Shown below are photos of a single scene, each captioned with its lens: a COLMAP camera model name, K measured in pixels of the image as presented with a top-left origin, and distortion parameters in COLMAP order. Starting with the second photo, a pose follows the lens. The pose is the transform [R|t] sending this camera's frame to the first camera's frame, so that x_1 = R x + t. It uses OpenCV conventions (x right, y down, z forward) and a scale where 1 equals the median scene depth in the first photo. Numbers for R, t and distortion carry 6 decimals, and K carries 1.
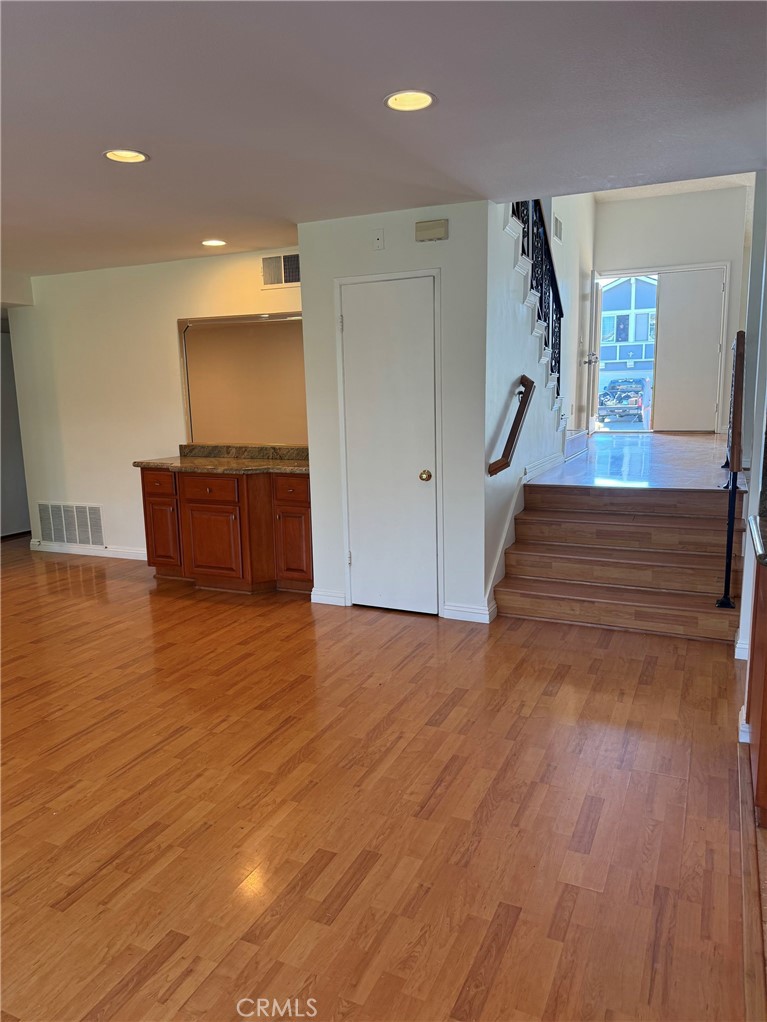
lens RADIAL K [[717.3, 0, 385.4], [0, 717.3, 516.9], [0, 0, 1]] dist [0.039679, -0.046658]
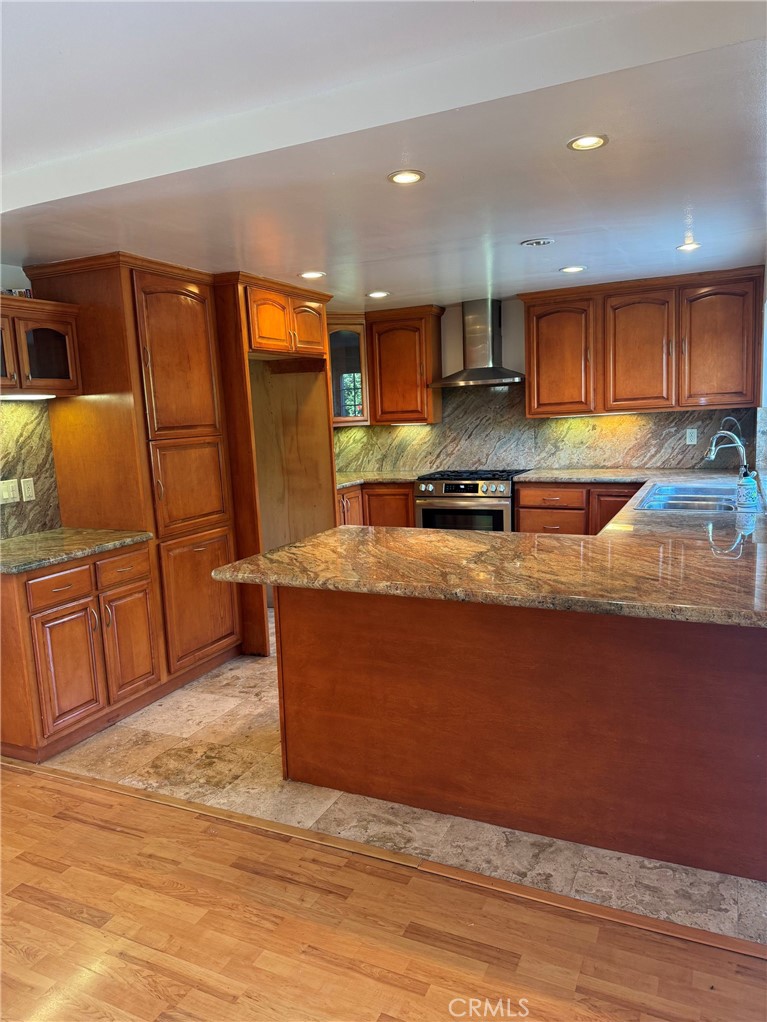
lens RADIAL K [[717.3, 0, 383.0], [0, 717.3, 509.8], [0, 0, 1]] dist [0.039679, -0.046658]
pose [[0.013295, -0.117128, 0.993028, -0.423192], [0.222654, 0.968528, 0.111257, -0.024055], [-0.974807, 0.219622, 0.038956, 0.112853]]
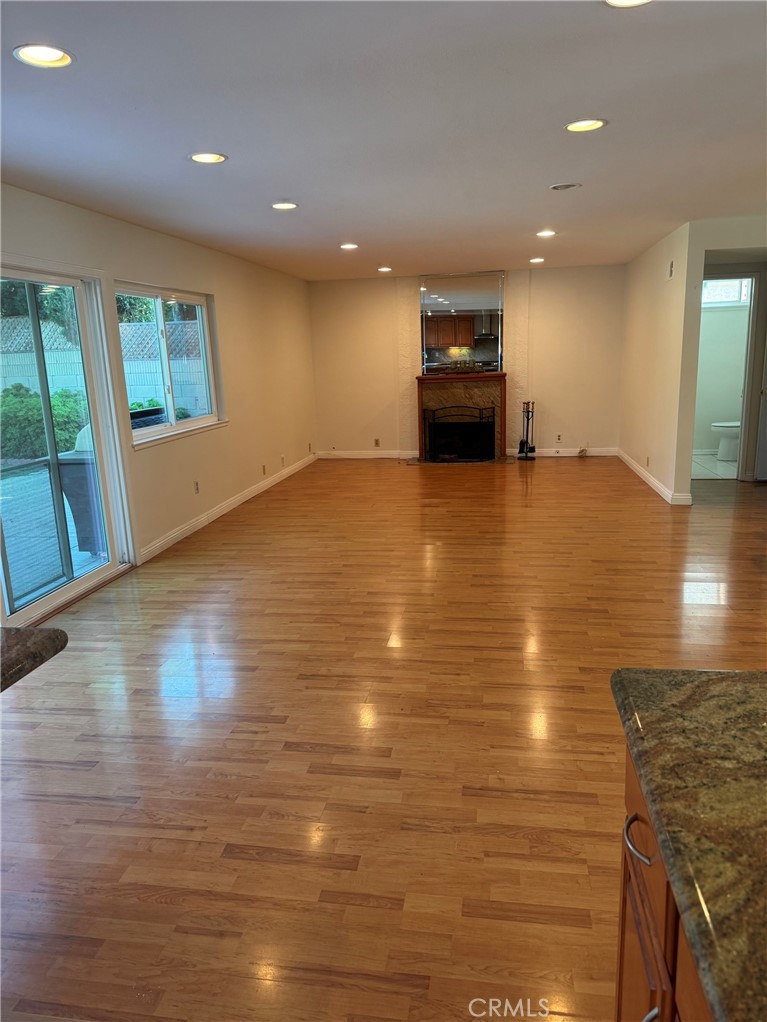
lens RADIAL K [[717.3, 0, 389.0], [0, 717.3, 509.5], [0, 0, 1]] dist [0.039679, -0.046658]
pose [[0.269914, 0.219946, -0.937427, 0.495859], [-0.143669, 0.971863, 0.186659, -0.077300], [0.952106, 0.084298, 0.293919, 0.324089]]
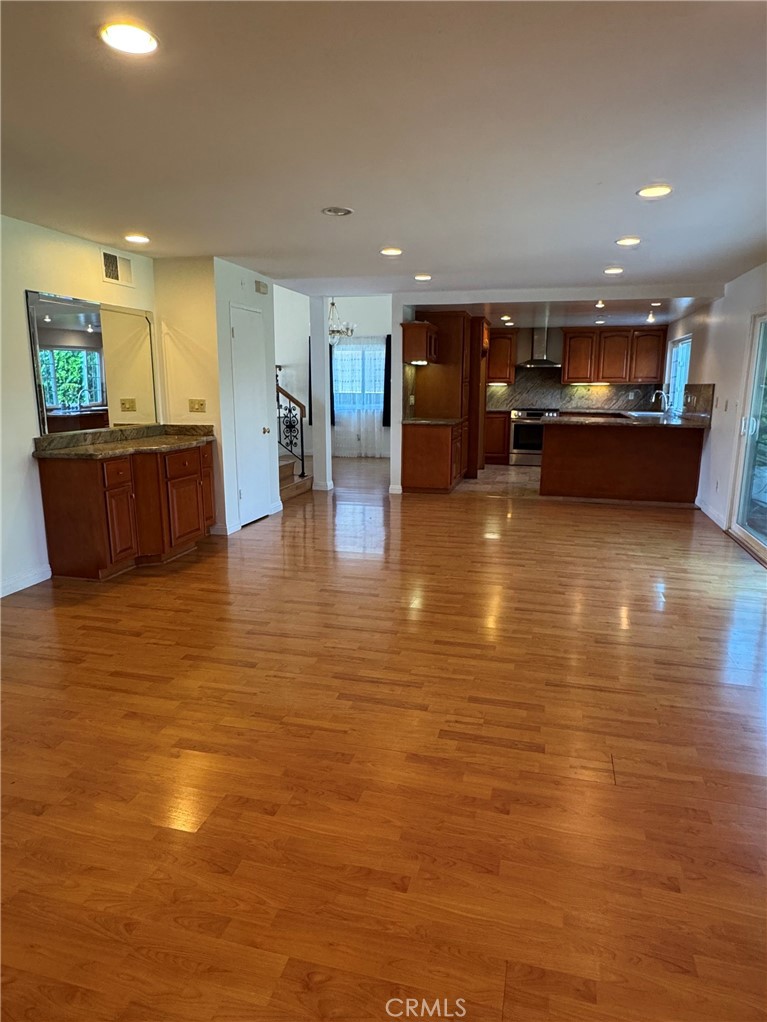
lens RADIAL K [[634.4, 0, 389.3], [0, 634.4, 513.5], [0, 0, 1]] dist [0.001976, -0.001719]
pose [[-0.178762, -0.180130, 0.967263, -1.497657], [0.173558, 0.961909, 0.211208, -0.137060], [-0.968464, 0.205632, -0.140689, 0.985955]]
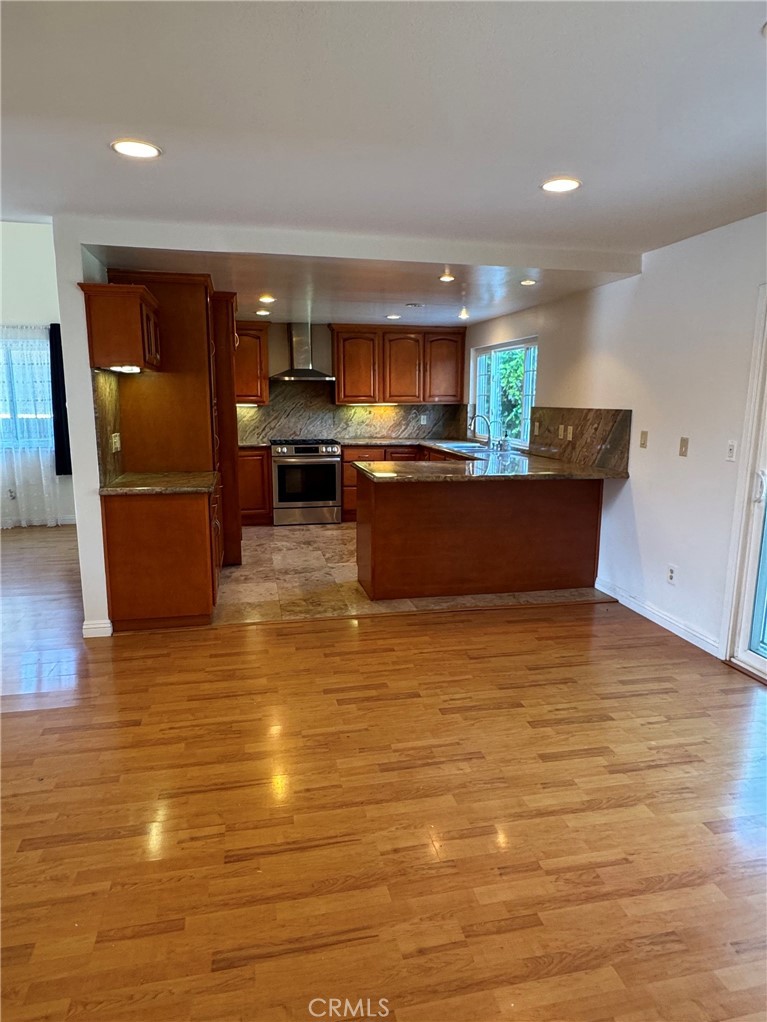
lens RADIAL K [[634.4, 0, 384.1], [0, 634.4, 509.6], [0, 0, 1]] dist [0.001976, -0.001719]
pose [[-0.600390, -0.121972, 0.790351, -0.613941], [0.149670, 0.953699, 0.260877, -0.143682], [-0.785577, 0.274920, -0.554336, 0.822760]]
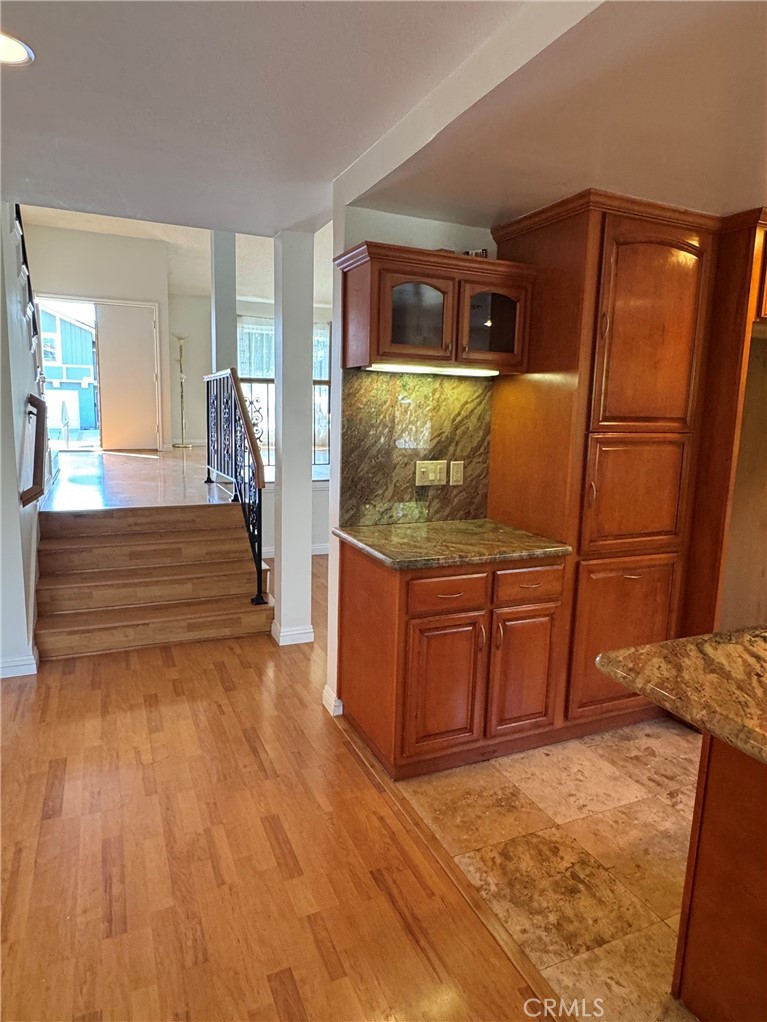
lens RADIAL K [[634.4, 0, 386.2], [0, 634.4, 509.7], [0, 0, 1]] dist [0.001976, -0.001719]
pose [[0.660000, -0.082221, 0.746753, -0.140767], [0.095600, 0.995104, 0.025072, -0.030970], [-0.745158, 0.054843, 0.664629, 0.148621]]
